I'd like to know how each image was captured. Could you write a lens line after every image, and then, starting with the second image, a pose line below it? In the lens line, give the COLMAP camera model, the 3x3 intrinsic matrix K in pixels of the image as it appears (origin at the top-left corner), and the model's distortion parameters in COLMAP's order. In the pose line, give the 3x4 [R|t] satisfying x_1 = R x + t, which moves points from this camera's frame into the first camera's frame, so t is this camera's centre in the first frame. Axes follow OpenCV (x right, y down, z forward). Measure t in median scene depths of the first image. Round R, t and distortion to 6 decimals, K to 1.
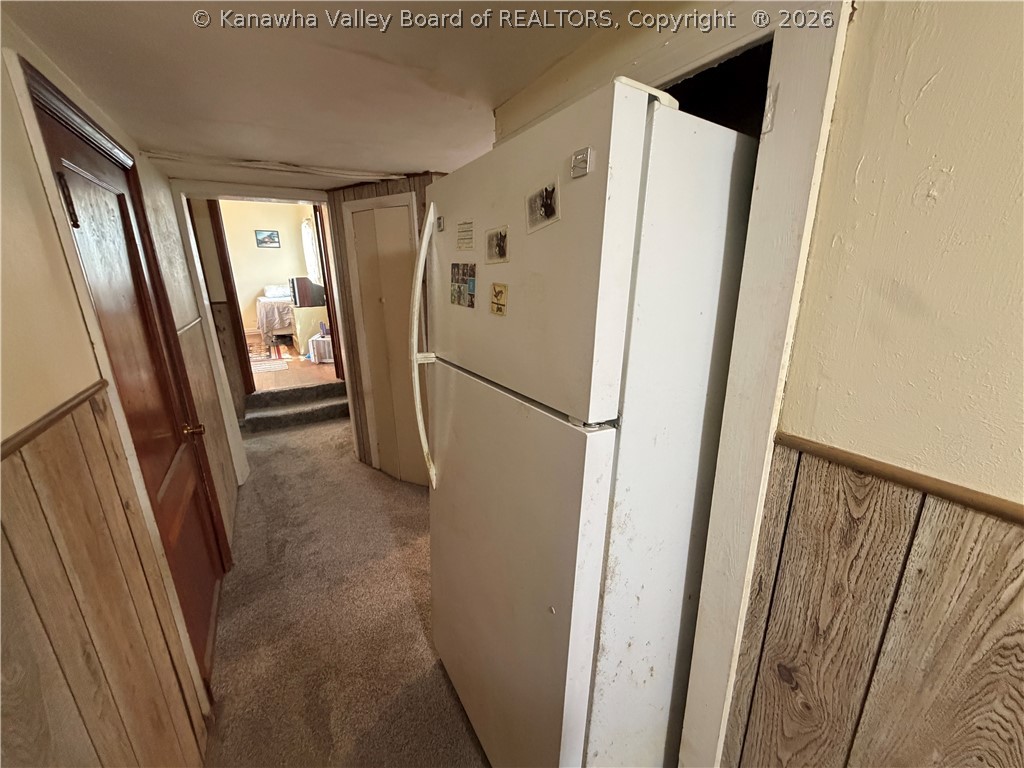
lens RADIAL K [[410.0, 0, 513.7], [0, 410.0, 380.2], [0, 0, 1]] dist [-0.006616, 0.000743]
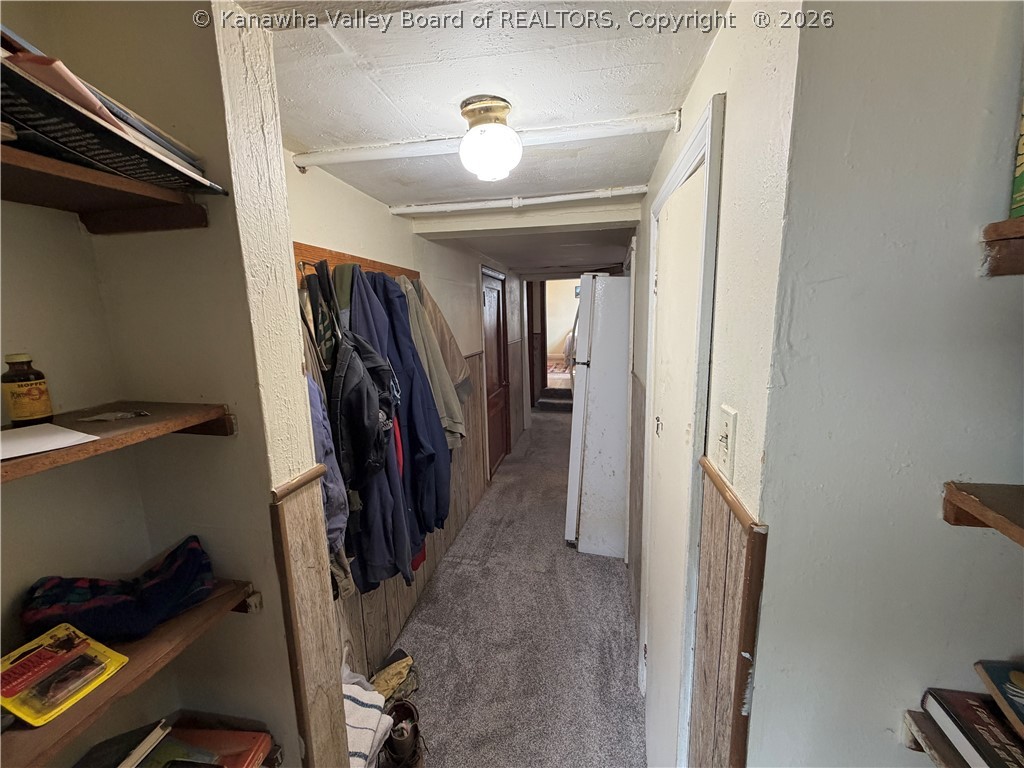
lens RADIAL K [[410.0, 0, 514.1], [0, 410.0, 384.5], [0, 0, 1]] dist [-0.006616, 0.000743]
pose [[0.745800, 0.107993, -0.657358, 0.635337], [-0.165580, 0.985856, -0.025897, 0.141838], [0.645264, 0.128159, 0.753133, -0.593607]]
